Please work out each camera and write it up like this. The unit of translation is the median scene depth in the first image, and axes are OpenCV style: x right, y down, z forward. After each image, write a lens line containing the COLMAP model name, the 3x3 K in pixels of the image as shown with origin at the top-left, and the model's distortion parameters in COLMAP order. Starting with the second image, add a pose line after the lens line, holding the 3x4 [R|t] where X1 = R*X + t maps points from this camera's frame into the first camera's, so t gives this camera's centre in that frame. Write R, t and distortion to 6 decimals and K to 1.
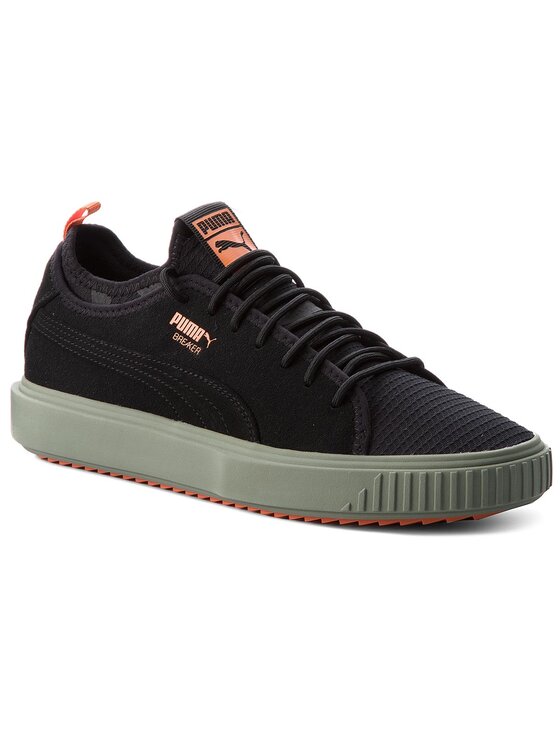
lens RADIAL K [[3549.8, 0, 280.1], [0, 3549.8, 374.6], [0, 0, 1]] dist [0.177669, 0.000000]
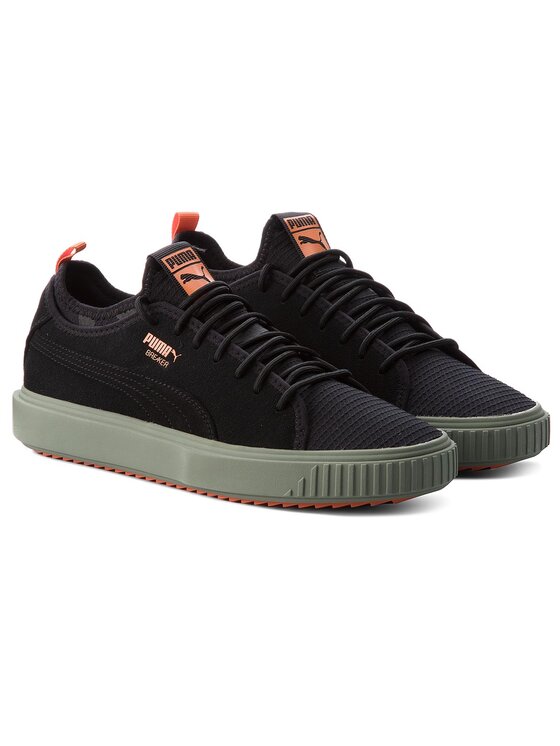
lens RADIAL K [[3549.8, 0, 279.8], [0, 3549.8, 371.9], [0, 0, 1]] dist [0.177669, 0.000000]
pose [[0.999911, -0.000430, -0.013347, 0.031995], [0.000487, 0.999991, 0.004277, -0.009337], [0.013345, -0.004283, 0.999902, -0.215815]]
